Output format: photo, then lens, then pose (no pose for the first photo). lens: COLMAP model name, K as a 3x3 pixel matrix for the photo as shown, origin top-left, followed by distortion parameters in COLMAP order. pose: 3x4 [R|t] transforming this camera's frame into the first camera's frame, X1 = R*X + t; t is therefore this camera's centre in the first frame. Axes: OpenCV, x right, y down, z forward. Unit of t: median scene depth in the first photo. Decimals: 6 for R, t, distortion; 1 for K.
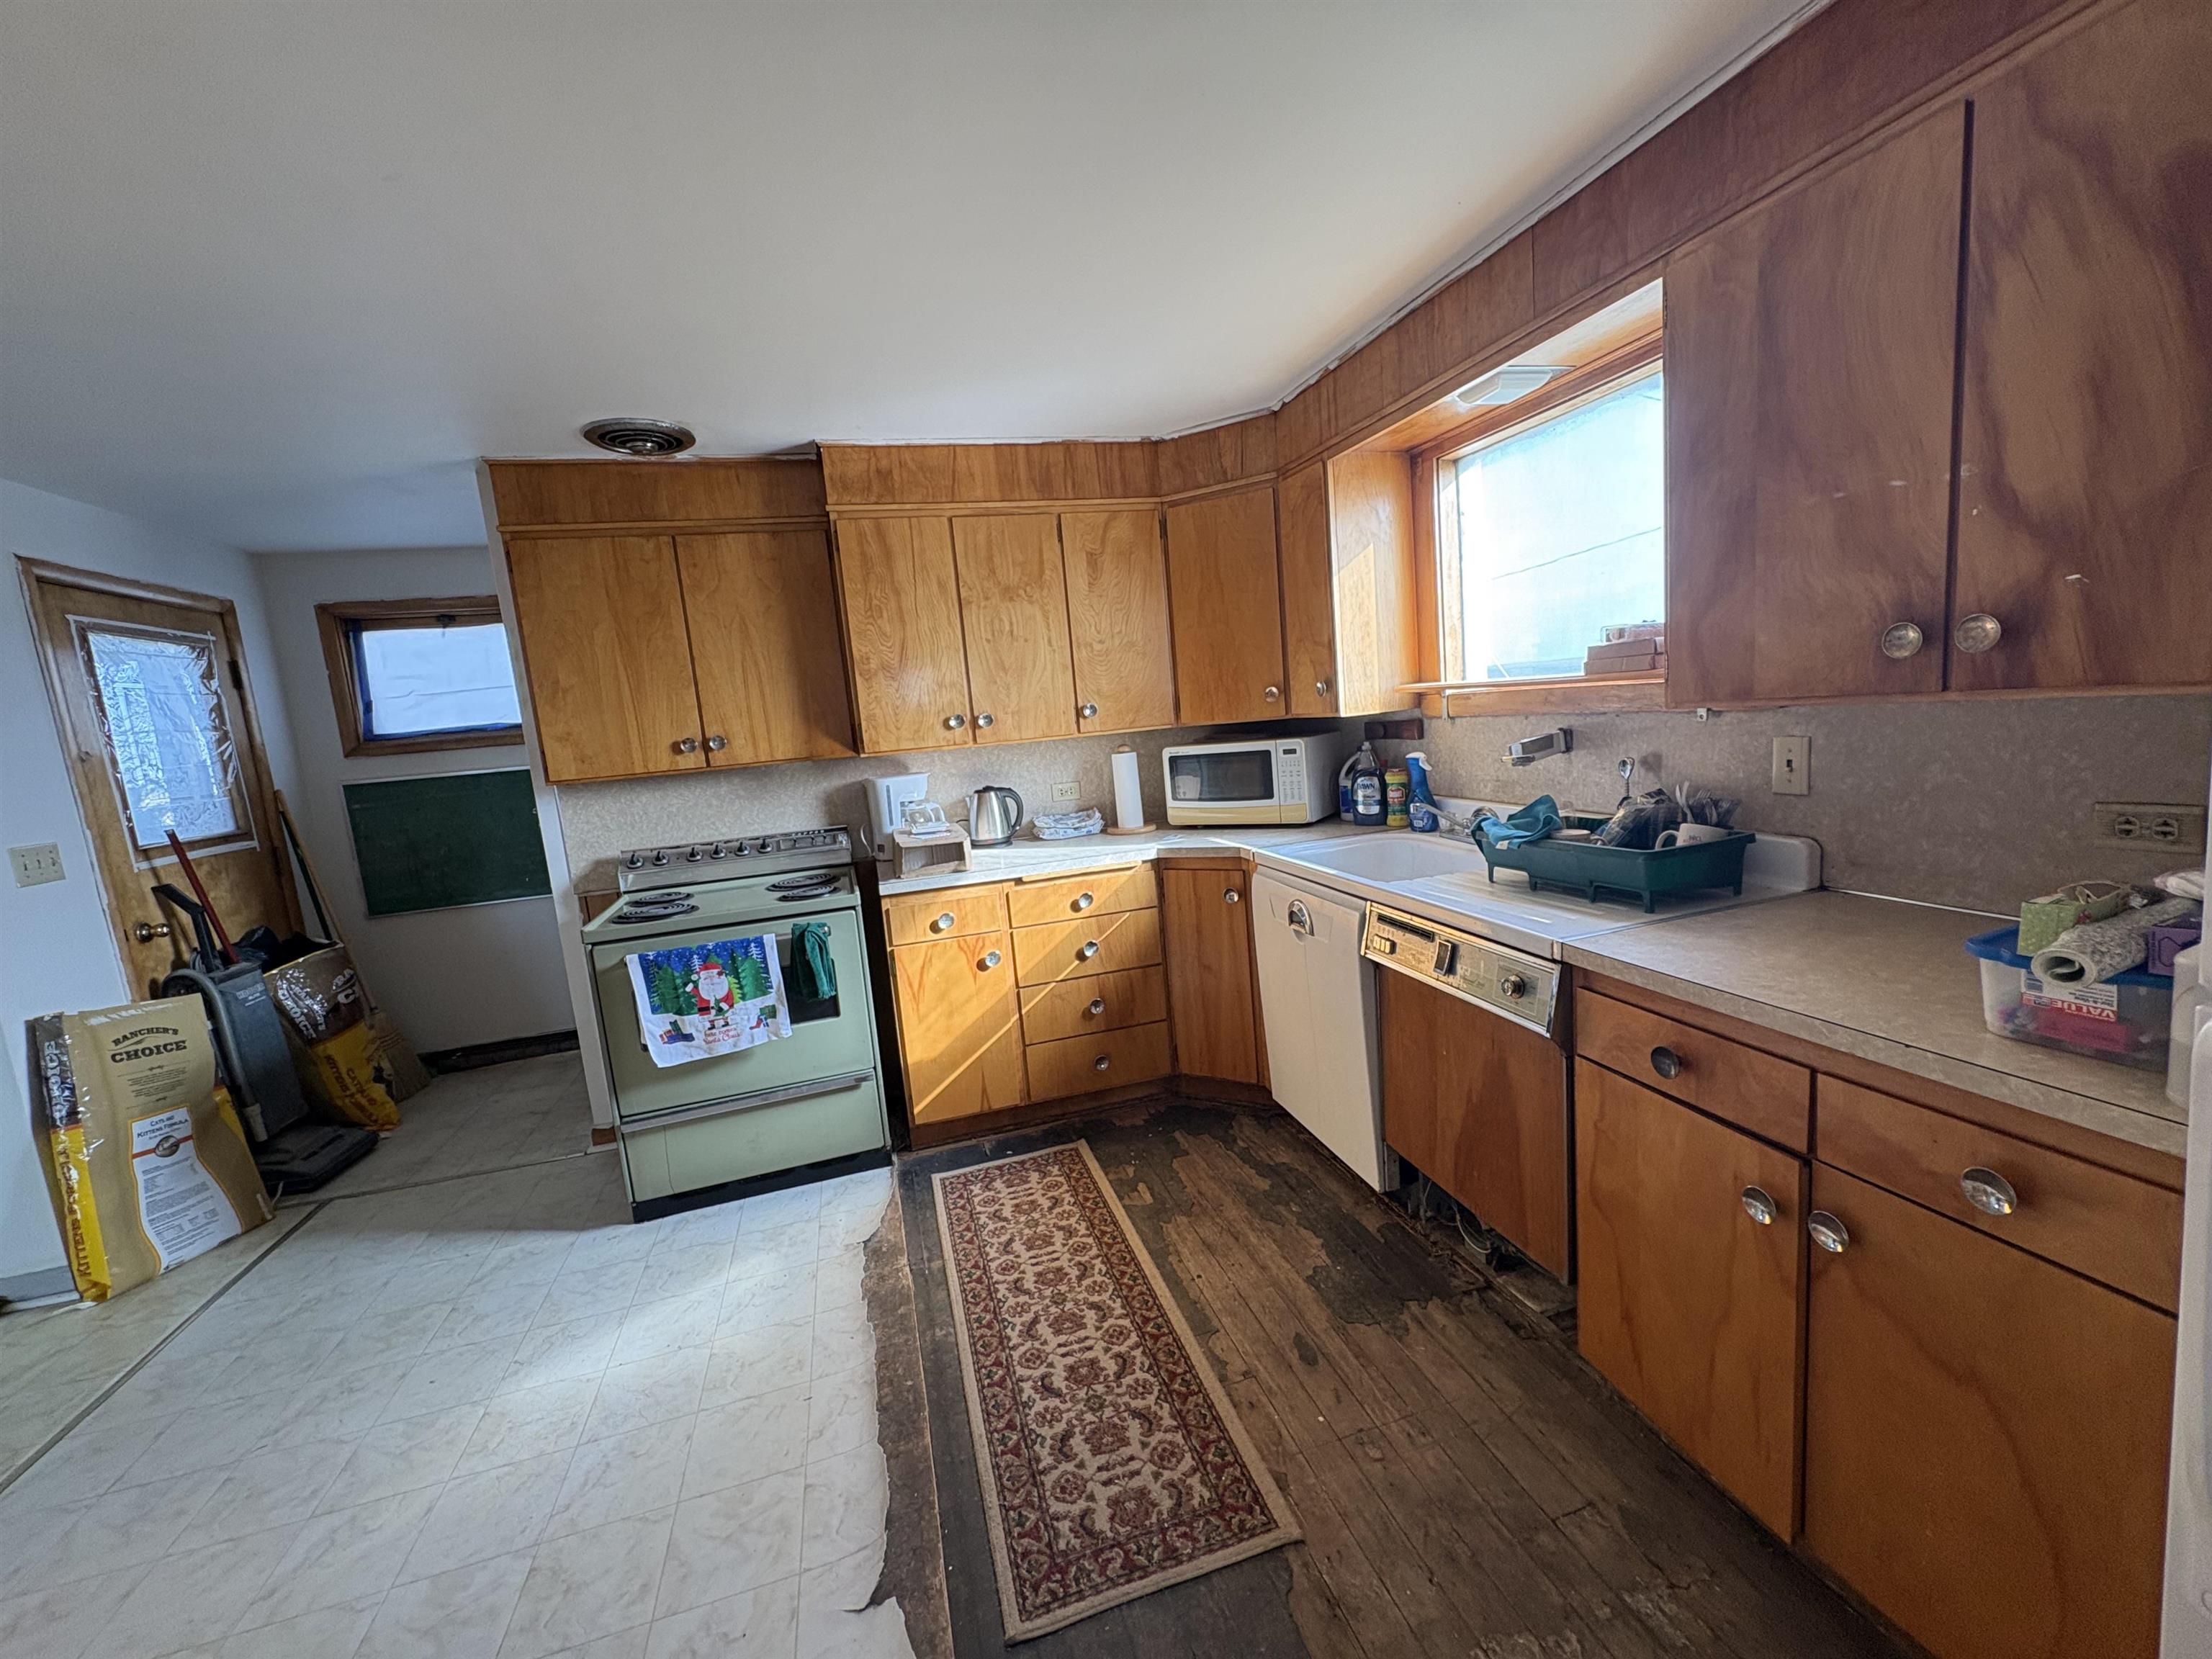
lens RADIAL K [[884.5, 0, 1110.0], [0, 884.5, 826.3], [0, 0, 1]] dist [0.000290, 0.000371]
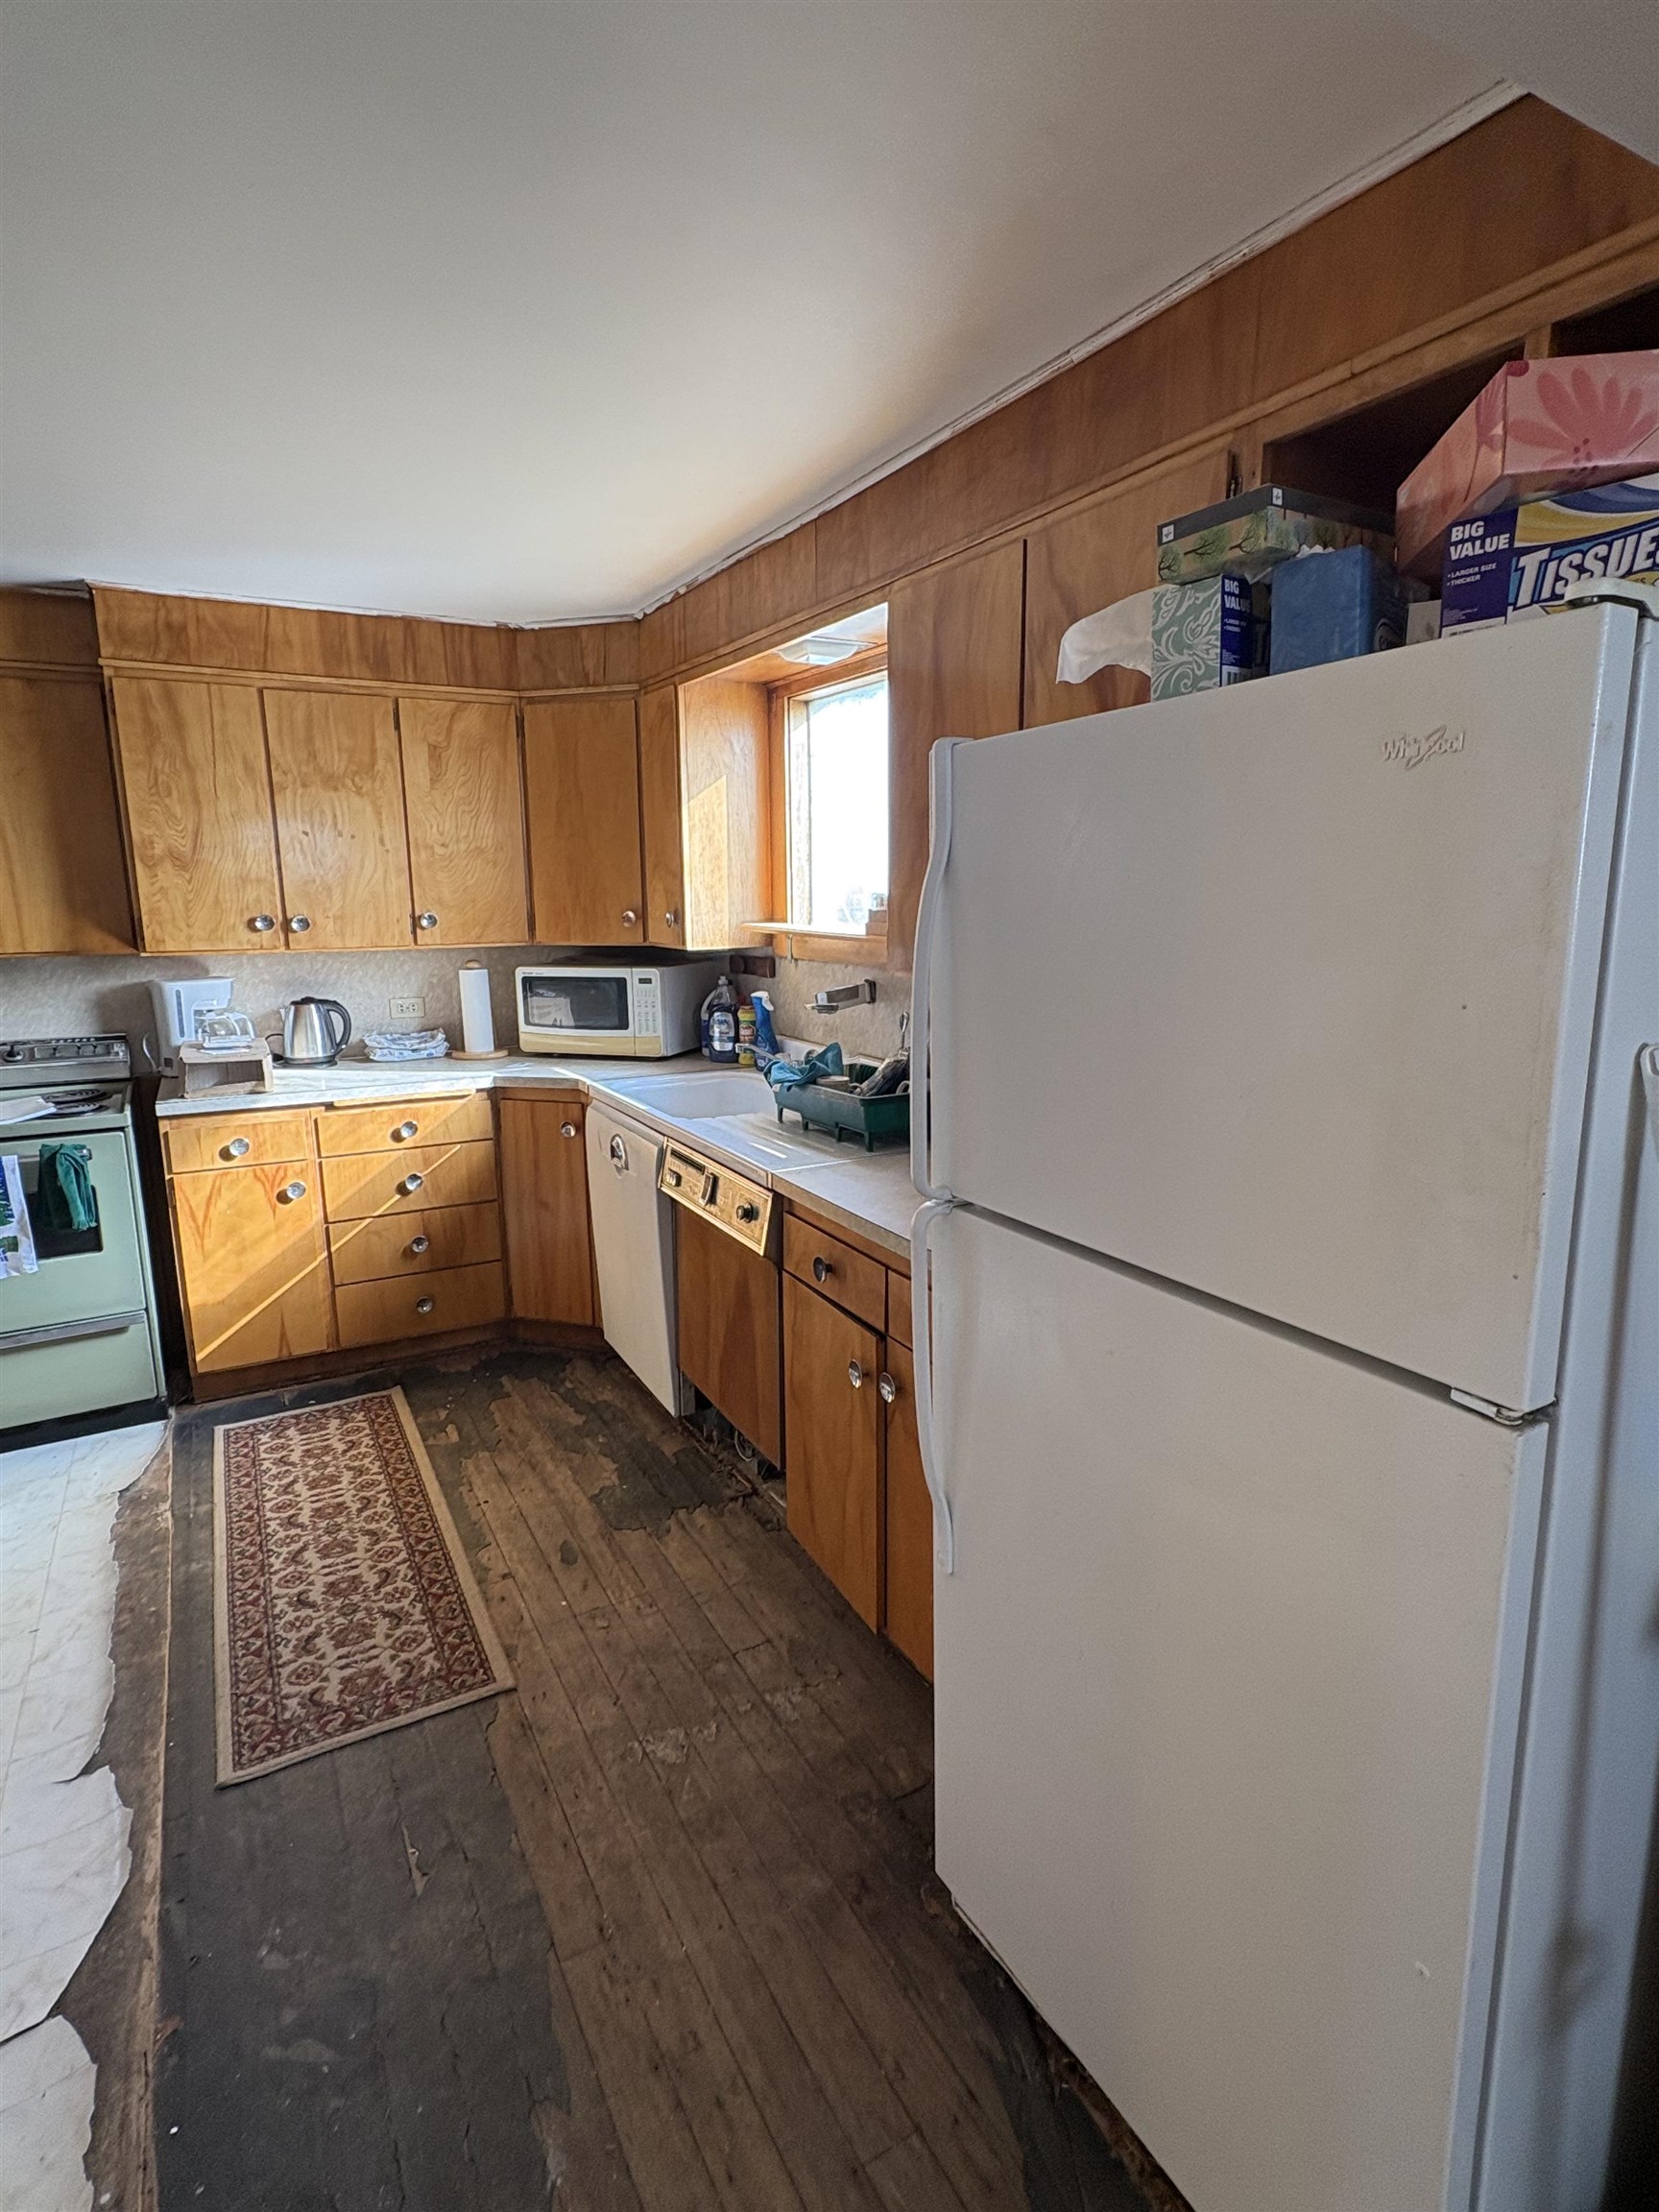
lens RADIAL K [[1112.8, 0, 831.3], [0, 1112.8, 1105.1], [0, 0, 1]] dist [0.002201, -0.000288]
pose [[0.970953, 0.037338, 0.236341, 0.137980], [-0.048712, 0.997910, 0.042469, -0.013800], [-0.234261, -0.052748, 0.970742, -0.251266]]
